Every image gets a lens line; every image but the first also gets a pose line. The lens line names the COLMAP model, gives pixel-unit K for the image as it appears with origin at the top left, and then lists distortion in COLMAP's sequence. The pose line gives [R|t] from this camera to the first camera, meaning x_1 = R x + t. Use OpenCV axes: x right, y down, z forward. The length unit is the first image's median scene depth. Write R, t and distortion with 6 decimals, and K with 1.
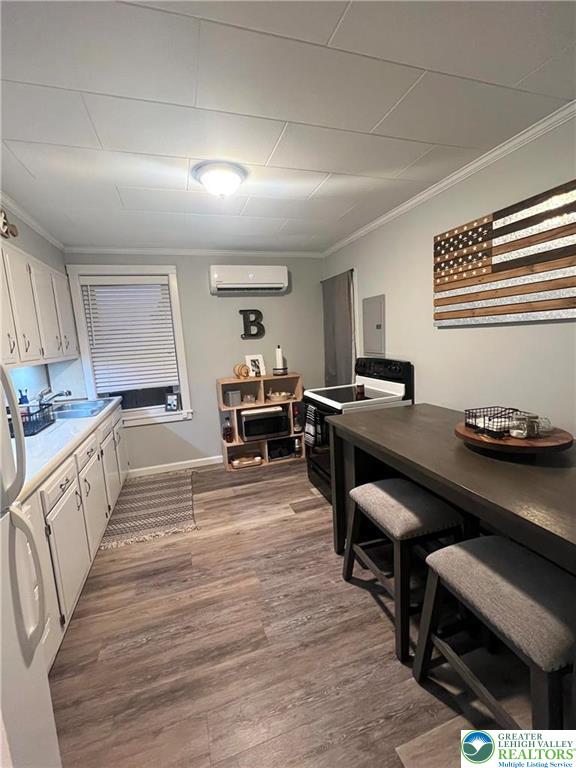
lens RADIAL K [[341.5, 0, 288.0], [0, 341.5, 384.0], [0, 0, 1]] dist [0.002087, -0.000126]
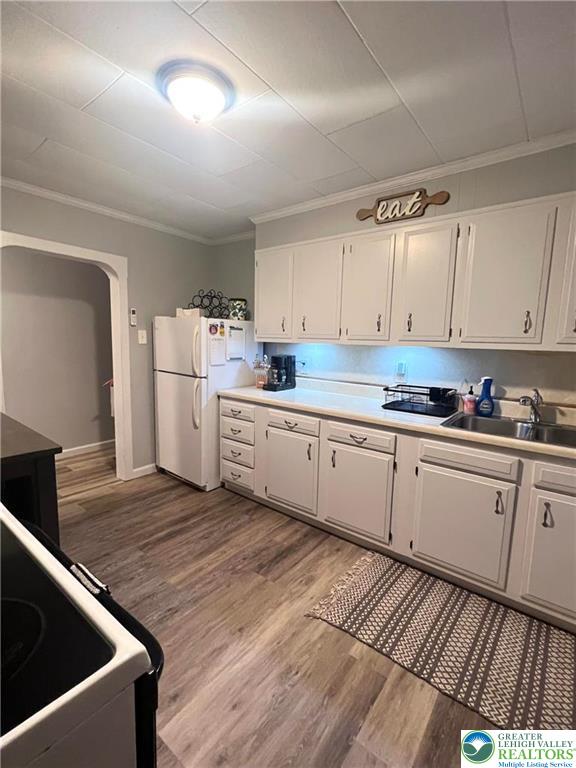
lens RADIAL K [[349.2, 0, 288.0], [0, 349.2, 384.0], [0, 0, 1]] dist [0.002166, 0.000003]
pose [[-0.830731, 0.103105, -0.547042, 0.067184], [-0.057544, 0.961528, 0.268612, -0.134432], [0.553691, 0.254623, -0.792839, 1.116180]]
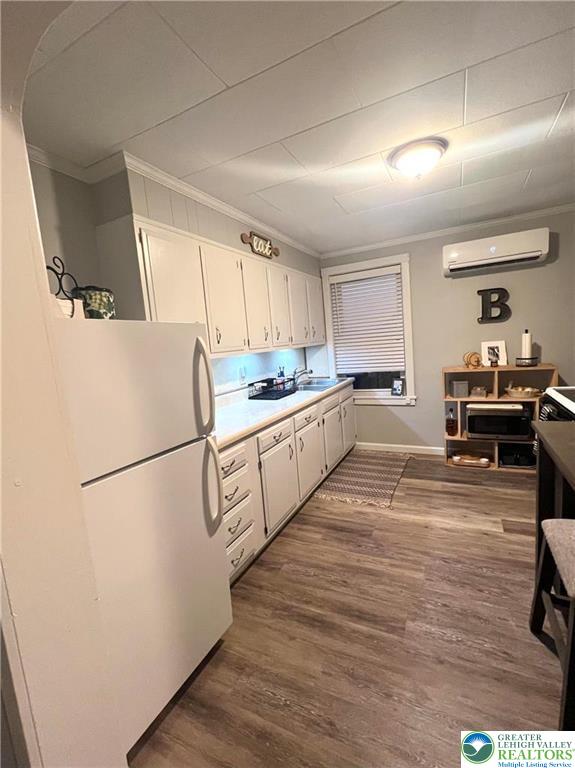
lens RADIAL K [[335.0, 0, 287.5], [0, 335.0, 384.0], [0, 0, 1]] dist [-0.000976, 0.000004]
pose [[0.711587, 0.087984, -0.697067, 0.154851], [-0.057821, 0.996096, 0.066701, -0.005038], [0.700214, -0.007158, 0.713897, 0.038317]]
